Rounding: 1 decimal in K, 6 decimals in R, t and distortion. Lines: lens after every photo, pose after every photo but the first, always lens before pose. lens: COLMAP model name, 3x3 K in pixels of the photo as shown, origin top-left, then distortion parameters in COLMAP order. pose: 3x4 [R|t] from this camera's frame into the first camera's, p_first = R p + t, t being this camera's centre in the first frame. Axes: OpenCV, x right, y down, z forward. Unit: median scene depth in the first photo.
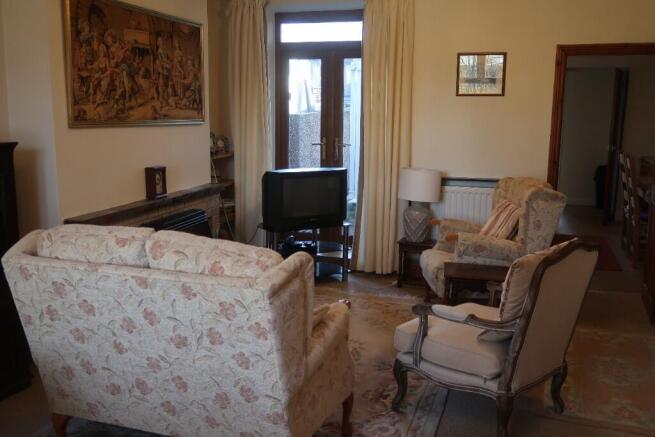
lens RADIAL K [[636.2, 0, 322.5], [0, 636.2, 216.3], [0, 0, 1]] dist [0.003331, 0.000000]
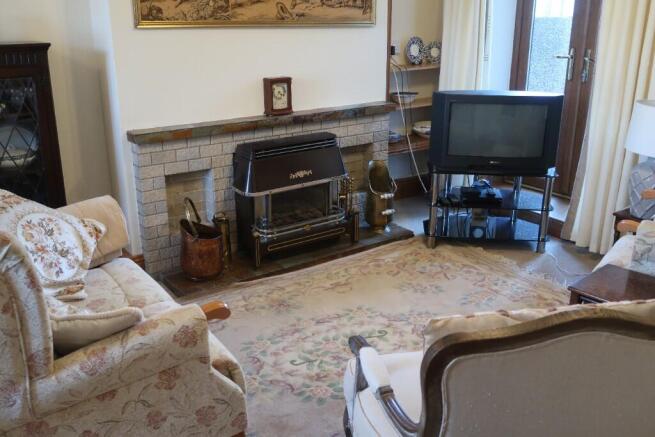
lens RADIAL K [[636.2, 0, 320.6], [0, 636.2, 213.9], [0, 0, 1]] dist [0.003331, 0.000000]
pose [[0.801859, 0.180288, -0.569665, 0.319239], [-0.097931, 0.980155, 0.172352, -0.055277], [0.589433, -0.082414, 0.803602, 0.364273]]
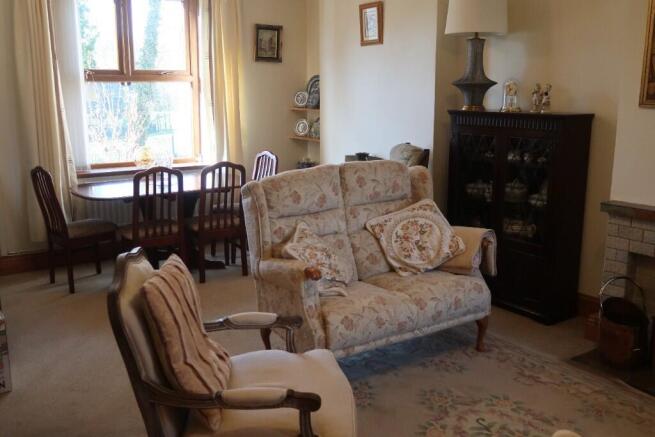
lens RADIAL K [[636.2, 0, 322.9], [0, 636.2, 216.2], [0, 0, 1]] dist [0.003331, 0.000000]
pose [[-0.606320, 0.159364, -0.779089, 0.551589], [-0.136975, 0.944141, 0.299725, -0.177579], [0.783335, 0.288445, -0.550623, 1.045350]]
